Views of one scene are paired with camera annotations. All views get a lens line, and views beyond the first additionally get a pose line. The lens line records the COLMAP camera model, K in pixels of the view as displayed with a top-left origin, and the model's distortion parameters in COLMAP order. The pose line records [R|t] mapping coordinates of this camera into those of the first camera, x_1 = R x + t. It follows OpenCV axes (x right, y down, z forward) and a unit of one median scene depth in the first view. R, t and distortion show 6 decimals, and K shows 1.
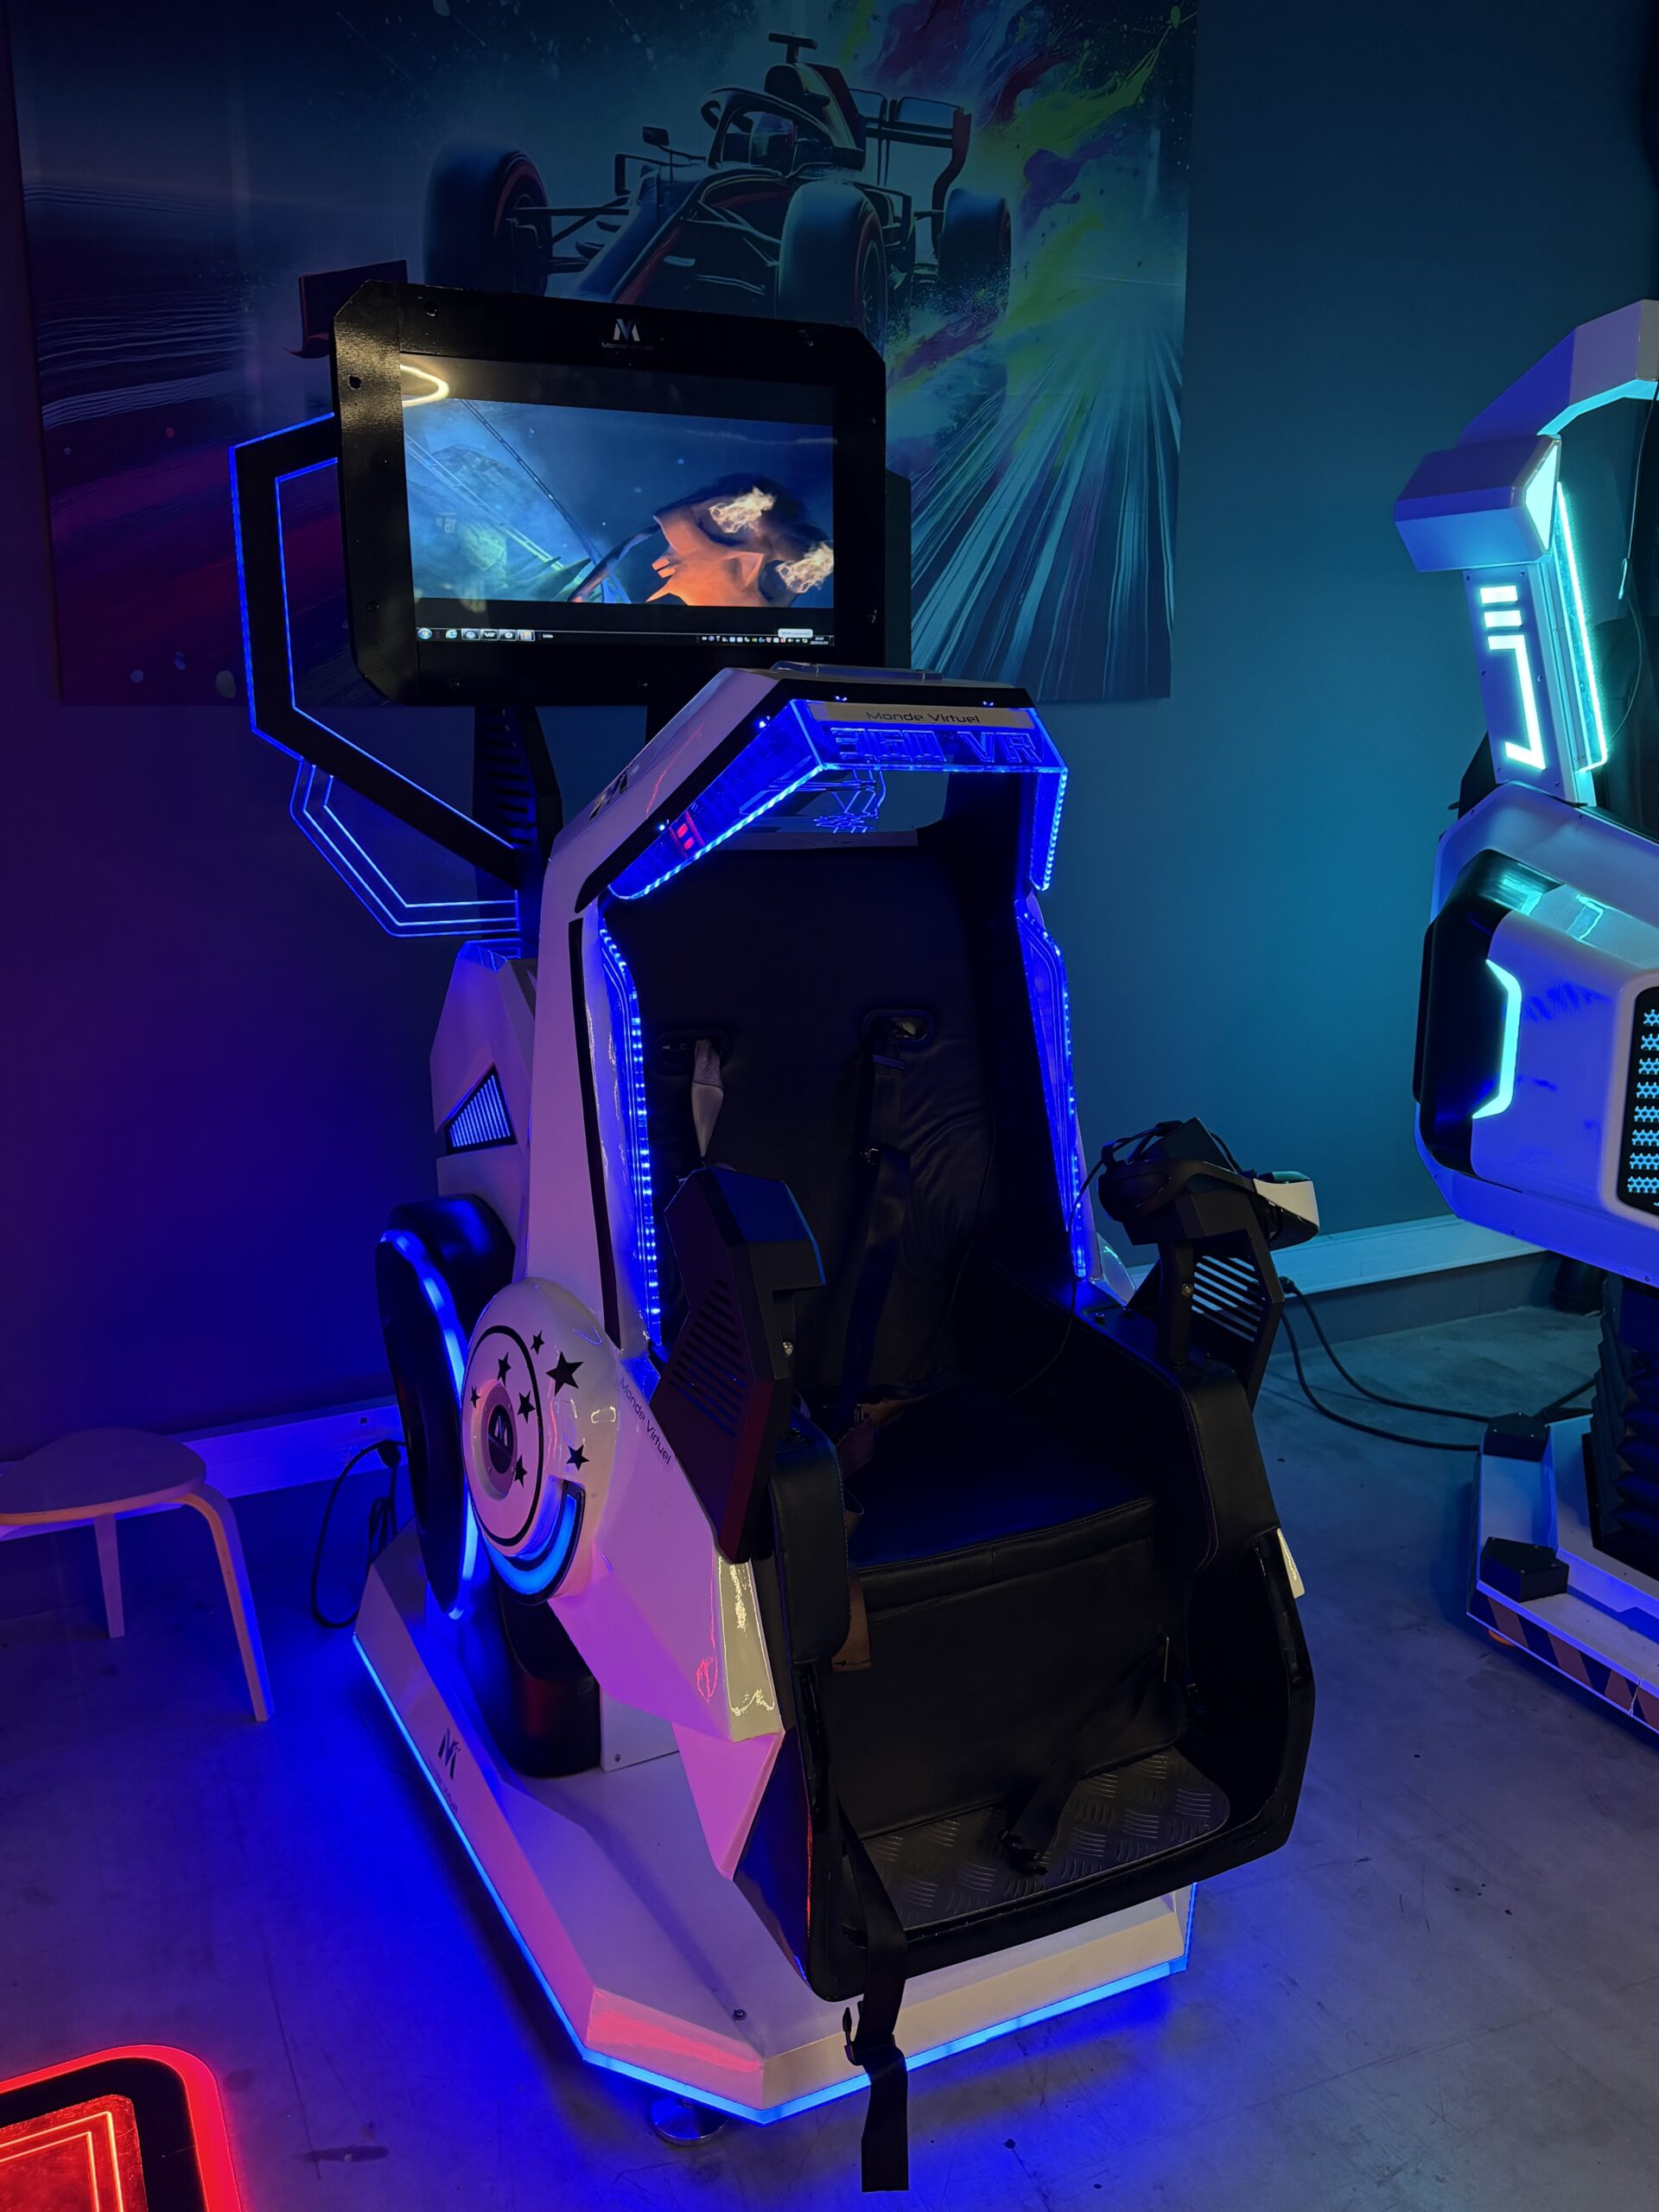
lens RADIAL K [[1798.1, 0, 829.5], [0, 1798.1, 1106.0], [0, 0, 1]] dist [0.062193, -0.095427]
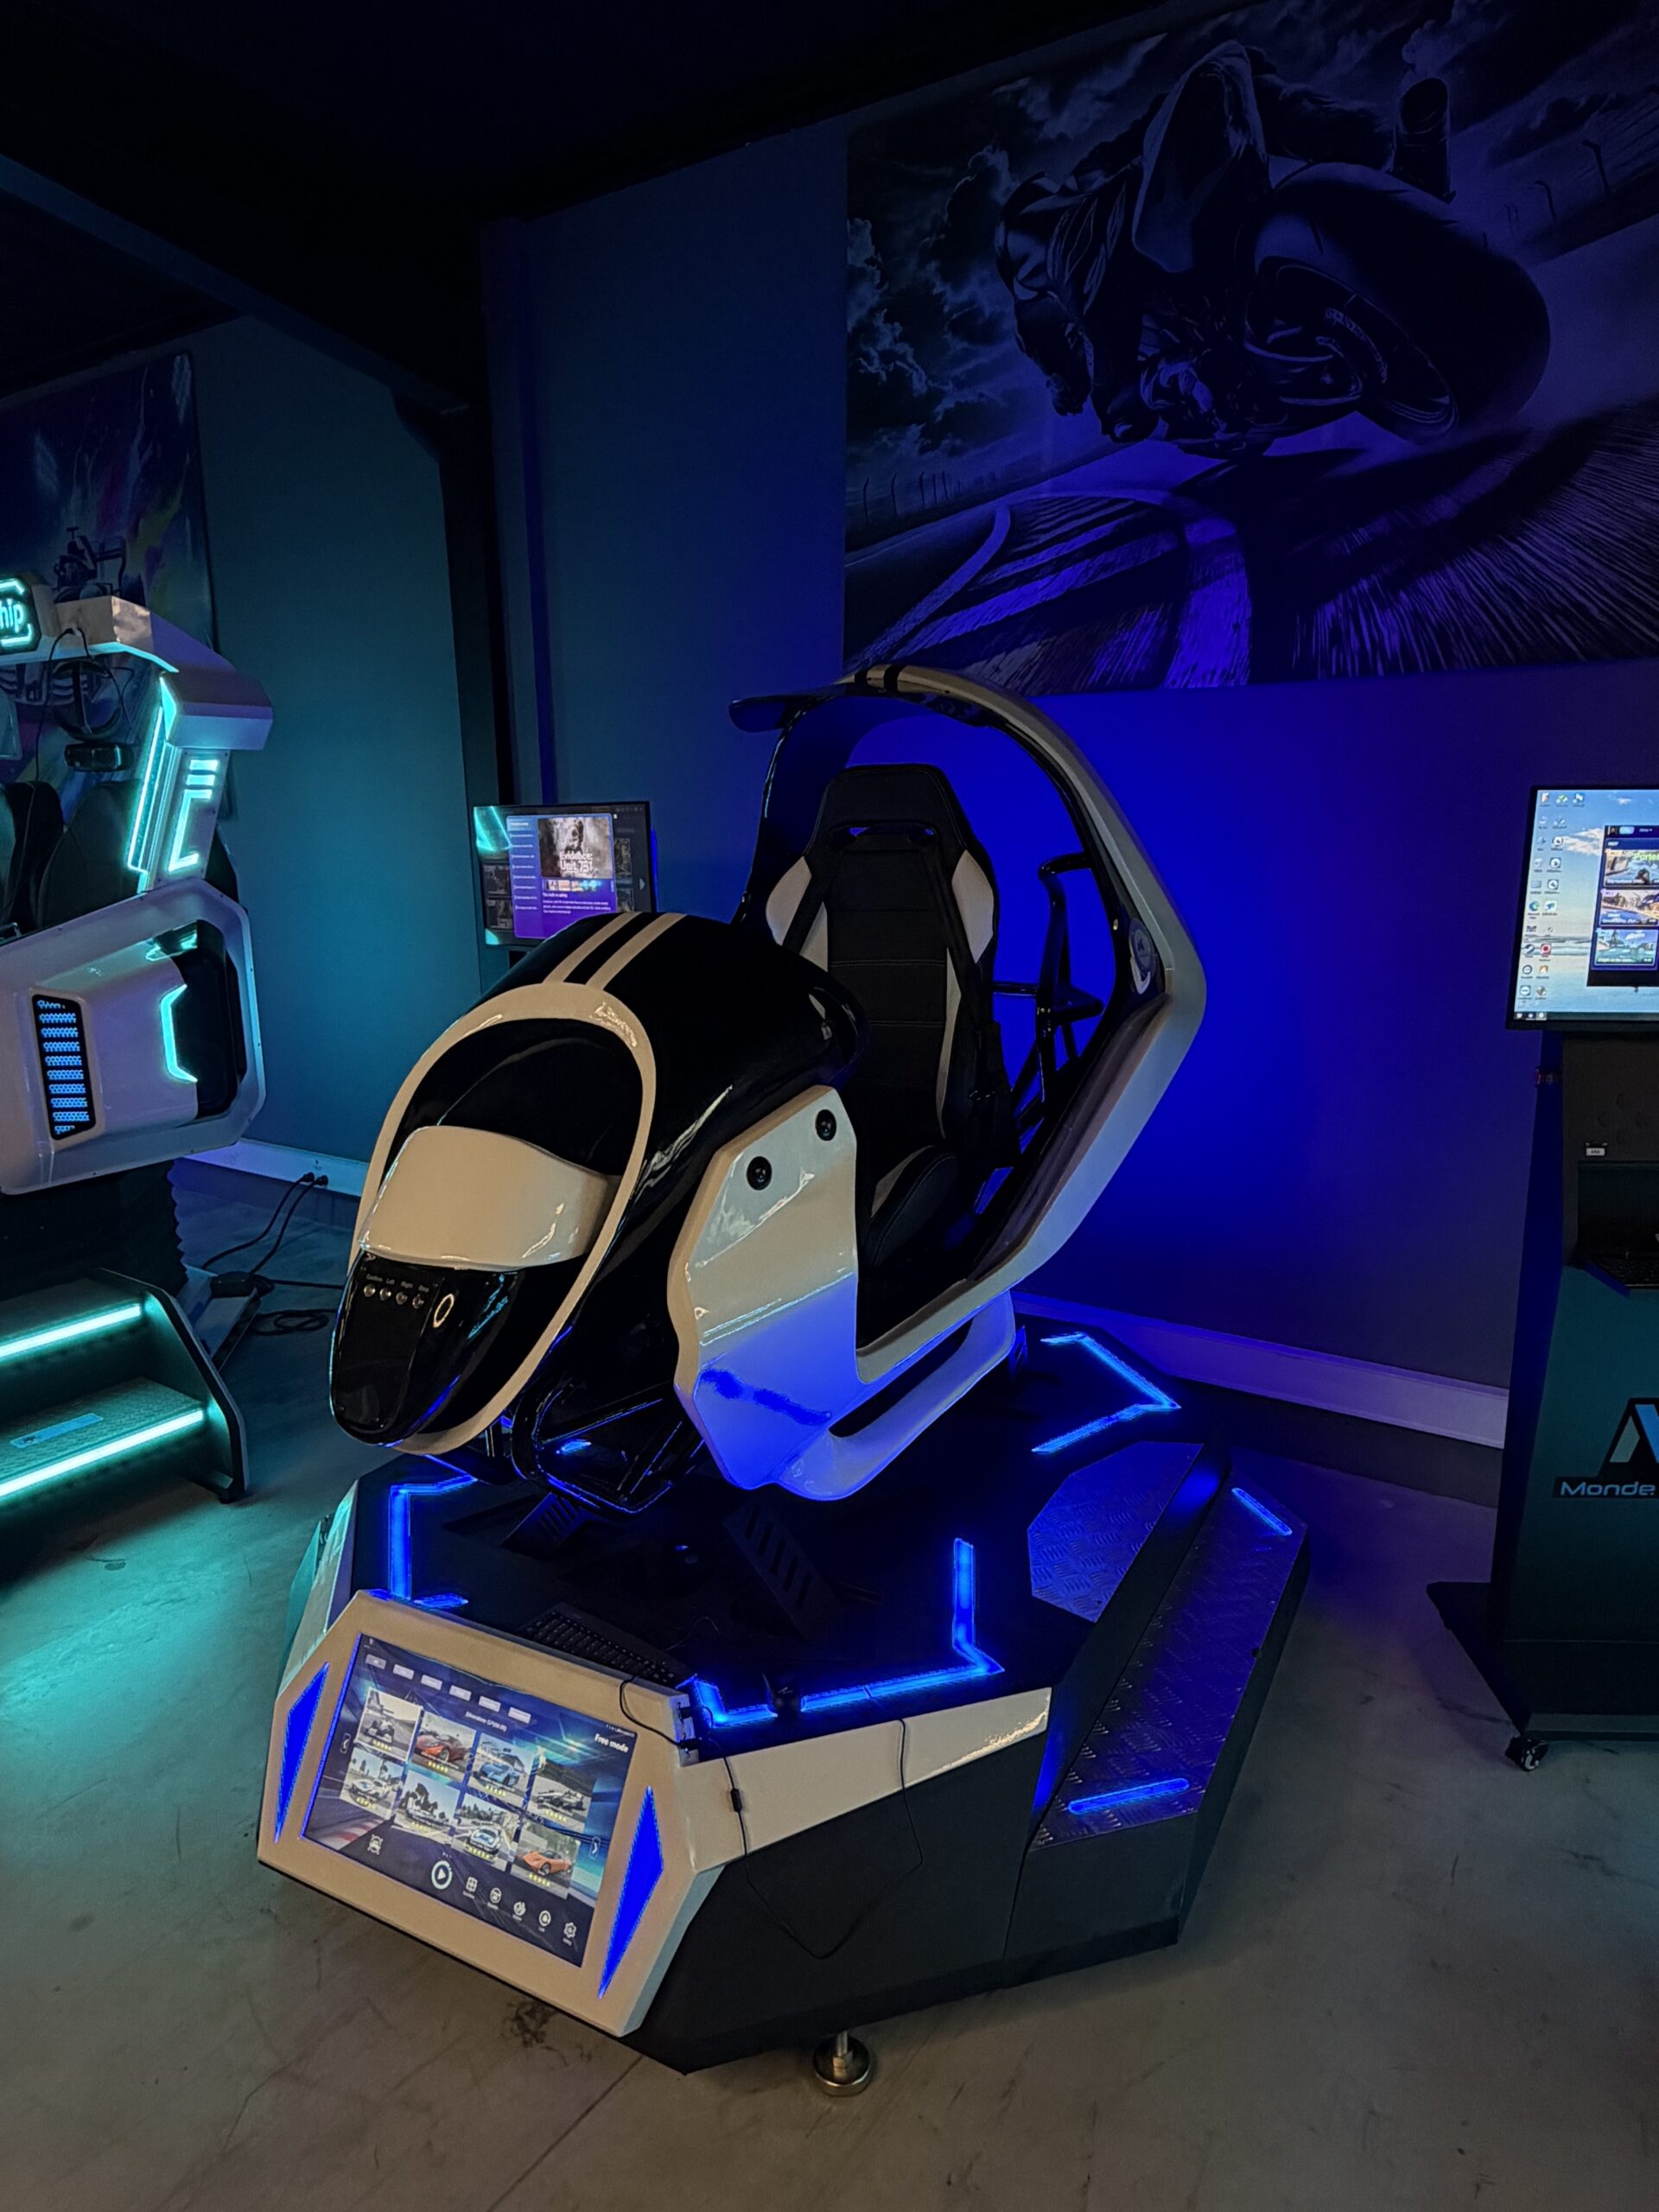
lens RADIAL K [[1372.2, 0, 829.5], [0, 1372.2, 1106.0], [0, 0, 1]] dist [0.001290, 0.001108]
pose [[0.507417, 0.186037, -0.841379, 2.029496], [-0.183600, 0.977337, 0.105373, -0.238782], [0.841914, 0.101009, 0.530073, 0.961733]]
